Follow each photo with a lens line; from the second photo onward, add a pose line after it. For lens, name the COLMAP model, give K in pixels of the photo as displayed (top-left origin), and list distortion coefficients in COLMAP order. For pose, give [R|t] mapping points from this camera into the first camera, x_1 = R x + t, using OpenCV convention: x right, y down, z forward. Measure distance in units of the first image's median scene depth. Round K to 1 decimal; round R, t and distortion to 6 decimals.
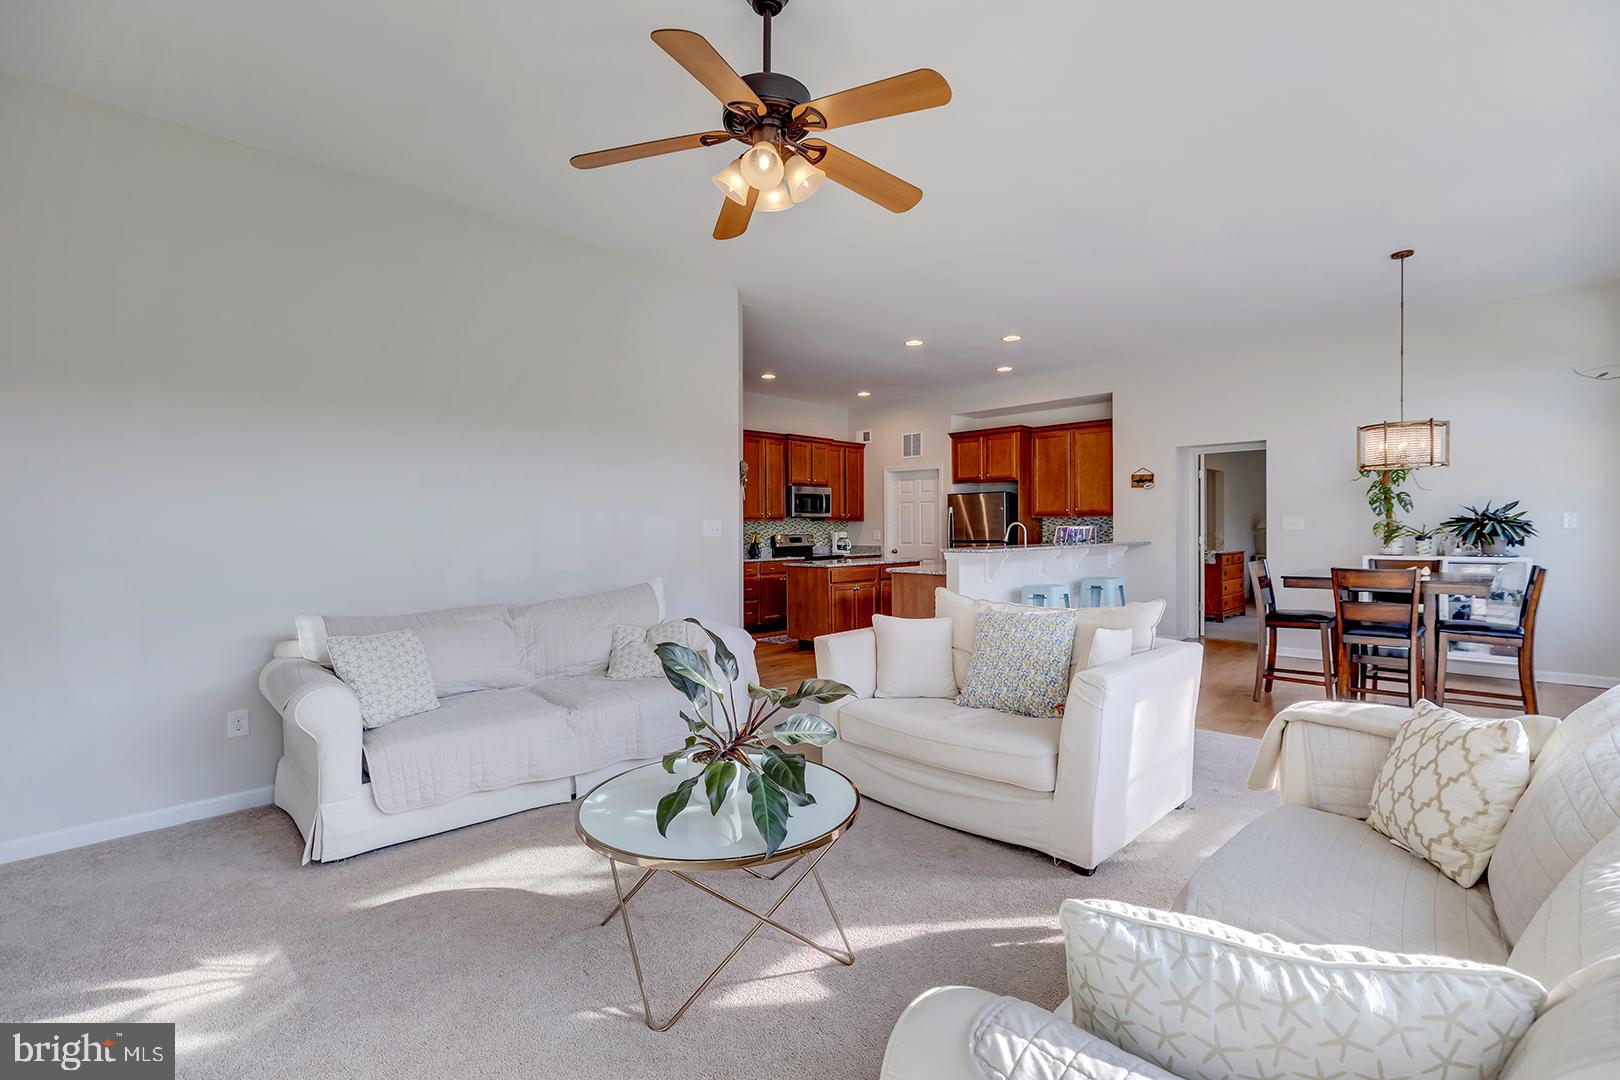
lens RADIAL K [[732.7, 0, 809.3], [0, 732.7, 528.7], [0, 0, 1]] dist [0.002725, 0.000312]
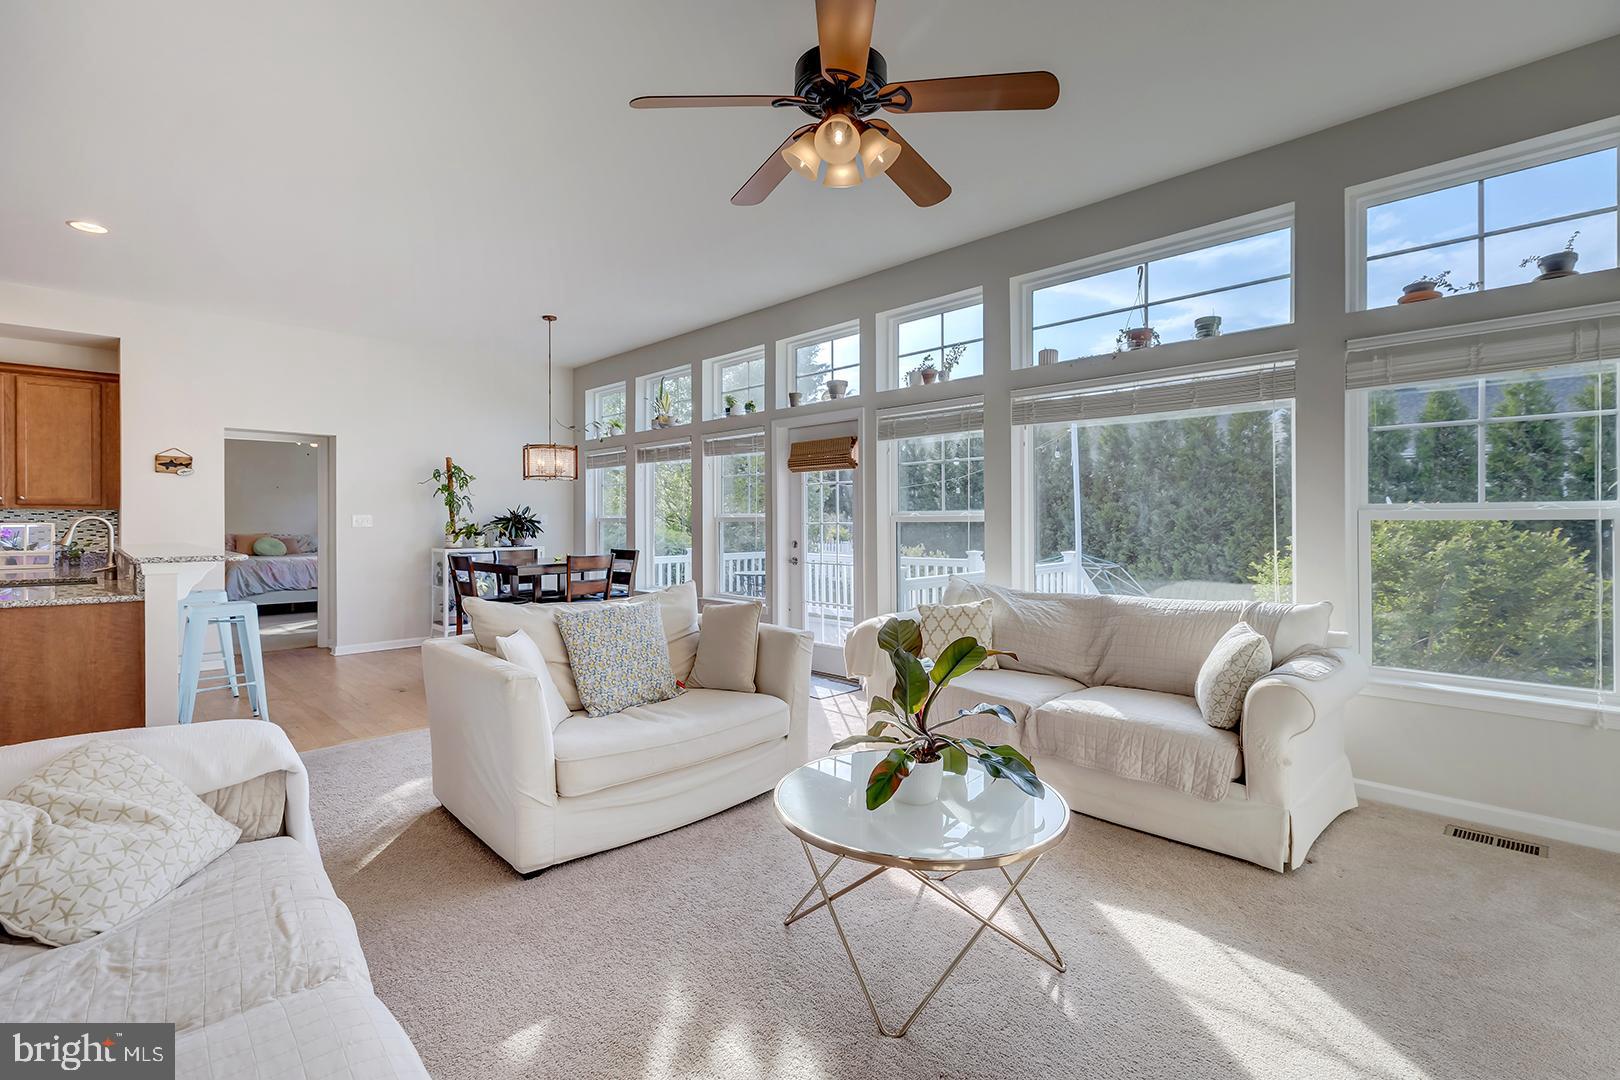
lens RADIAL K [[732.7, 0, 809.3], [0, 732.7, 528.7], [0, 0, 1]] dist [0.002725, 0.000312]
pose [[0.007086, -0.002894, 0.999971, -0.318030], [0.003208, 0.999991, 0.002871, 0.002253], [-0.999970, 0.003188, 0.007095, 0.328097]]
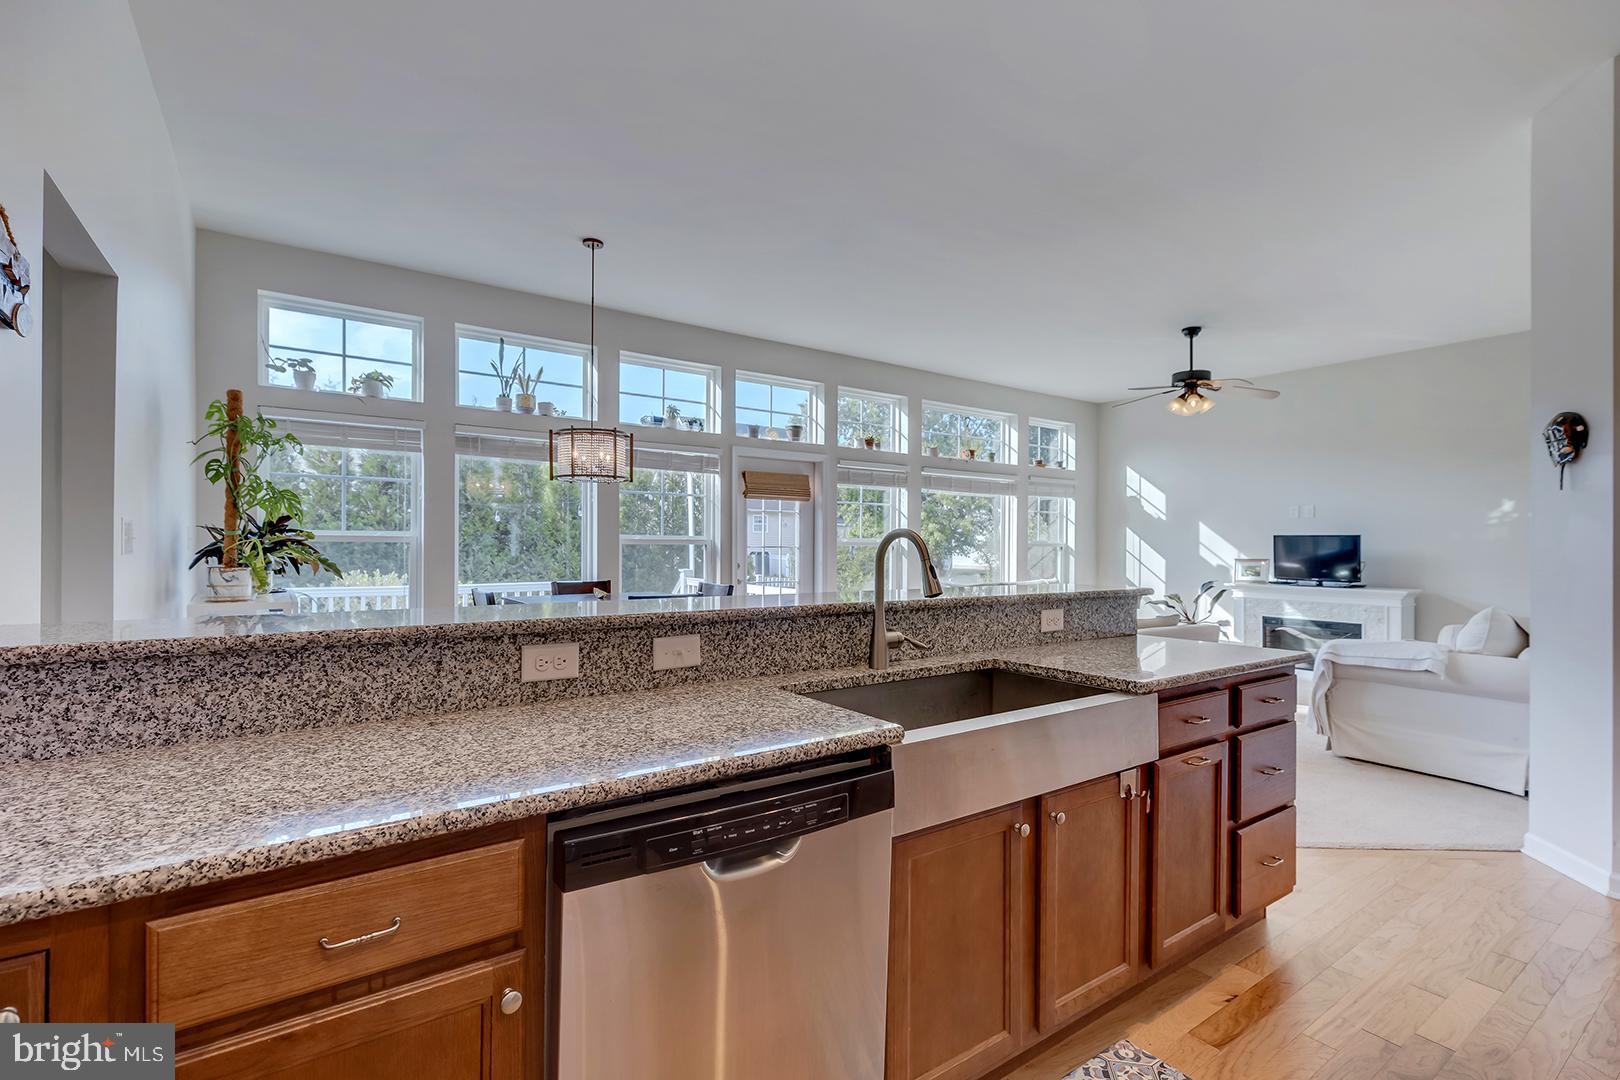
lens RADIAL K [[733.3, 0, 812.0], [0, 733.3, 544.4], [0, 0, 1]] dist [0.003606, 0.000174]
pose [[-0.985374, -0.000155, 0.170407, 0.242778], [-0.000320, 1.000000, -0.000940, -0.002775], [-0.170406, -0.000981, -0.985373, 1.148732]]
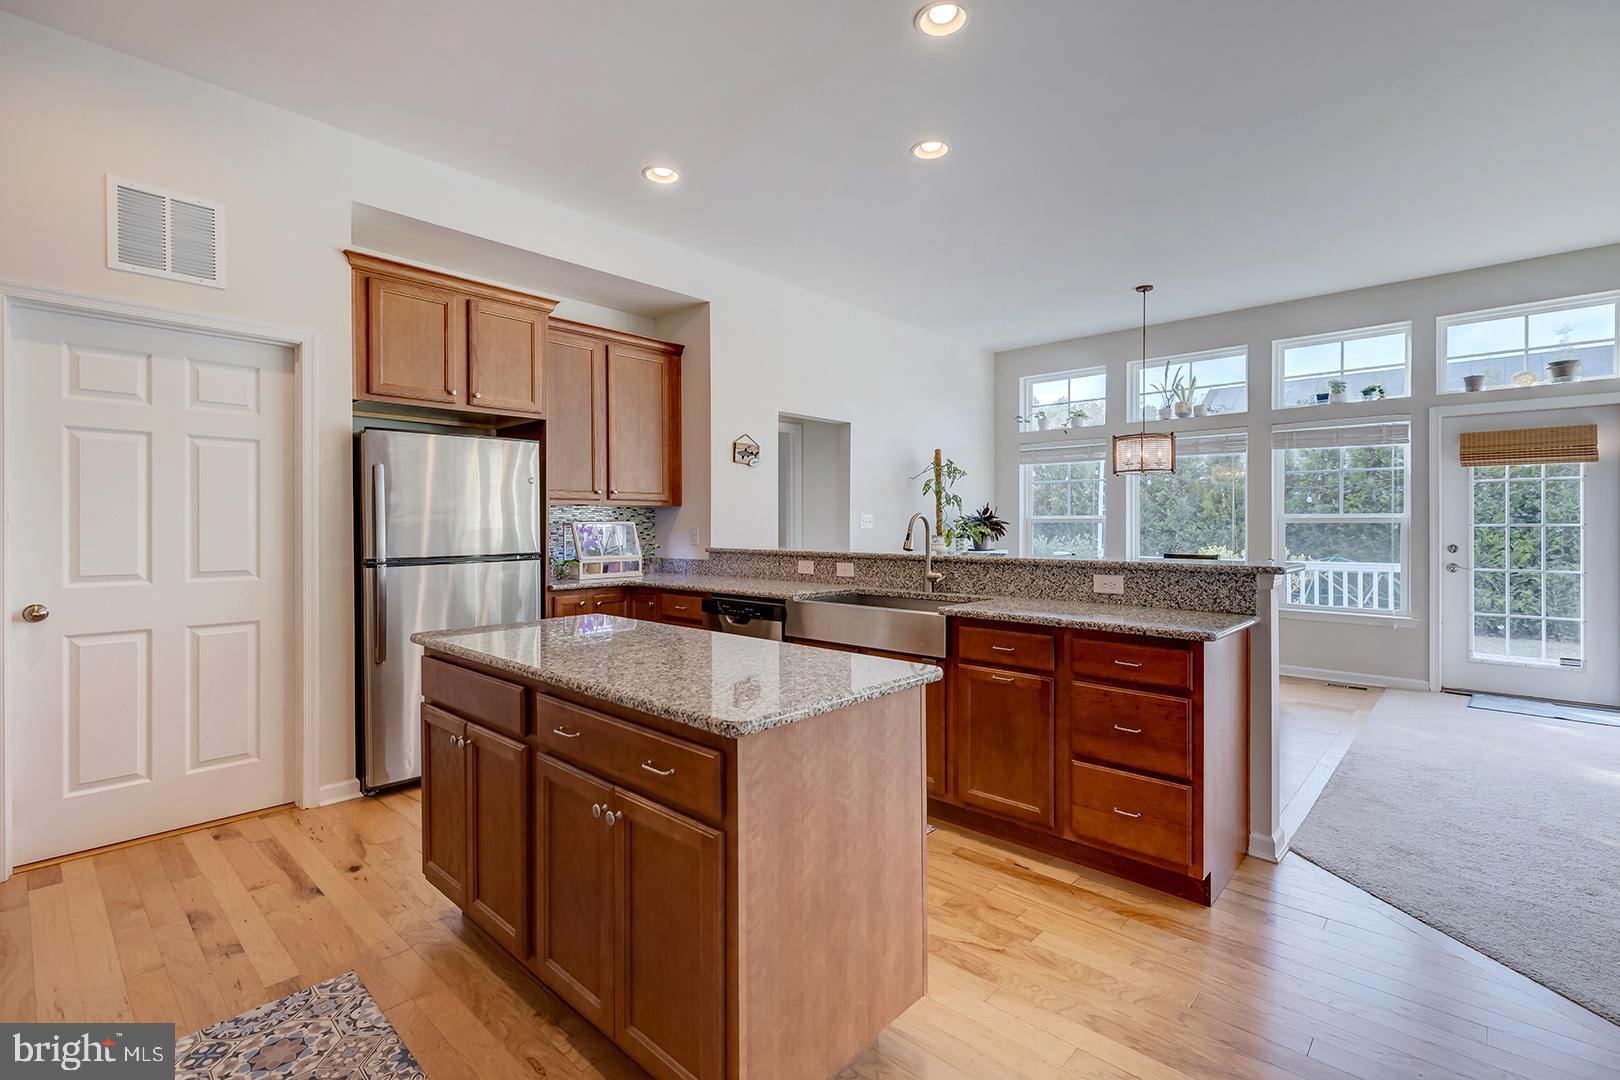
lens RADIAL K [[731.8, 0, 815.6], [0, 731.8, 533.6], [0, 0, 1]] dist [0.005918, -0.000161]
pose [[-0.043468, -0.006618, 0.999033, -0.198049], [0.002728, 0.999974, 0.006743, 0.000817], [-0.999051, 0.003019, -0.043449, 0.977489]]
